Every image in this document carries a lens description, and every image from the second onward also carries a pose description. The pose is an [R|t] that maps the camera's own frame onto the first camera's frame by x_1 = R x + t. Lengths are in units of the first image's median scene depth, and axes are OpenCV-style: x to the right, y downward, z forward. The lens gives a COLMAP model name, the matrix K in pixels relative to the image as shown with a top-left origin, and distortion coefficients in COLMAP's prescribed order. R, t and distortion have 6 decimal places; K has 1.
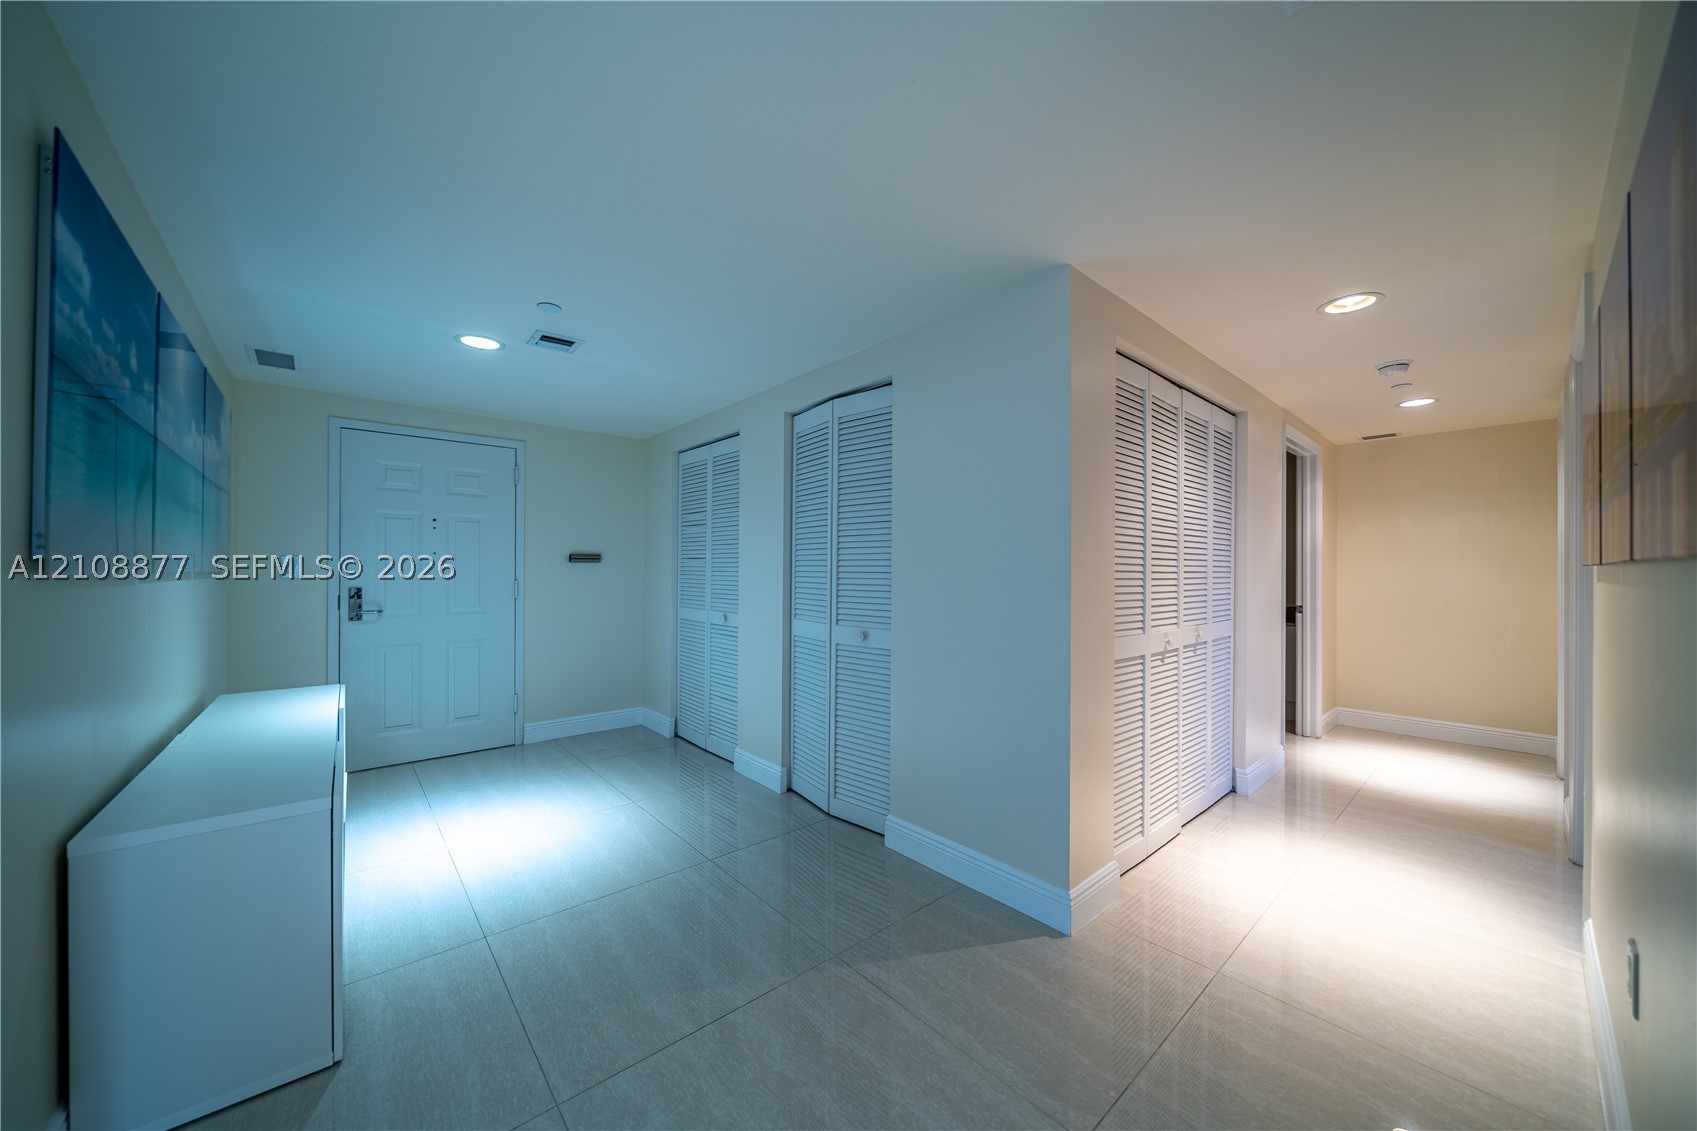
lens RADIAL K [[607.3, 0, 826.1], [0, 607.3, 566.4], [0, 0, 1]] dist [-0.016120, 0.001174]
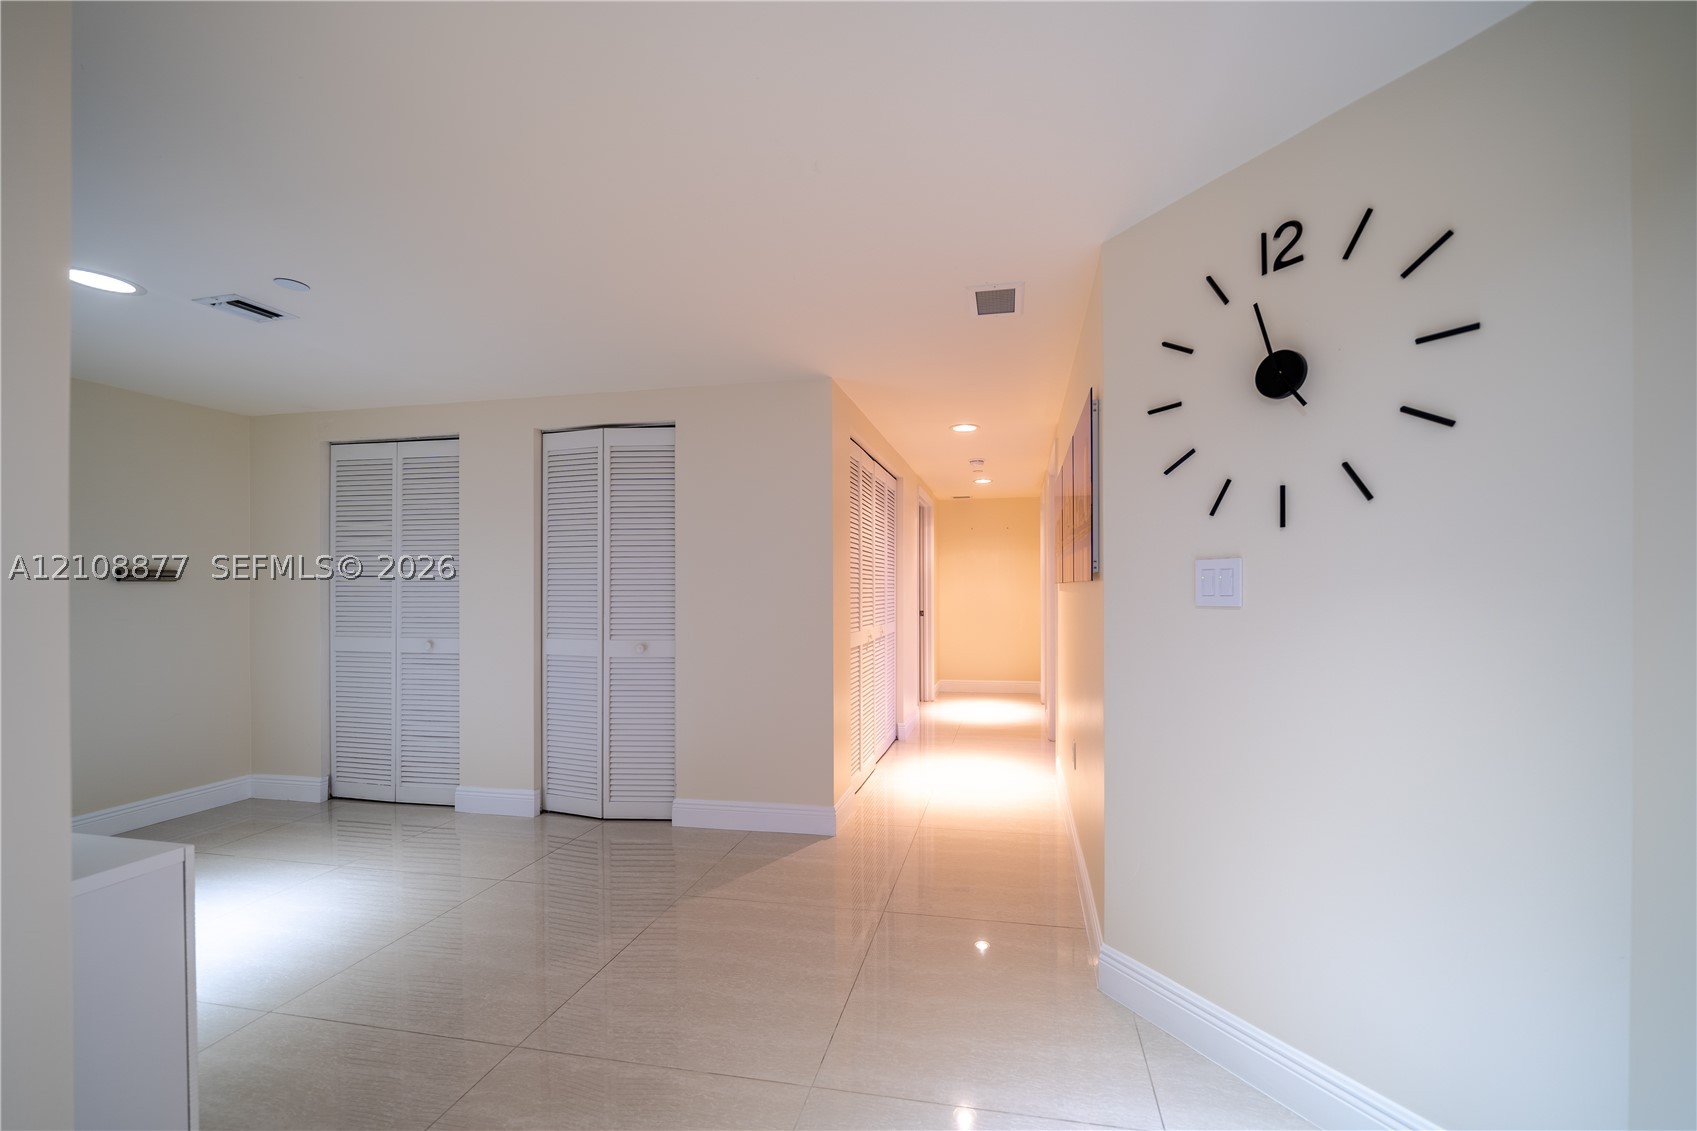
lens RADIAL K [[607.3, 0, 929.4], [0, 607.3, 587.9], [0, 0, 1]] dist [-0.016120, 0.001174]
pose [[0.752638, -0.006935, 0.658398, -0.240364], [0.004322, 0.999975, 0.005593, 0.001247], [-0.658420, -0.001363, 0.752649, -0.160749]]
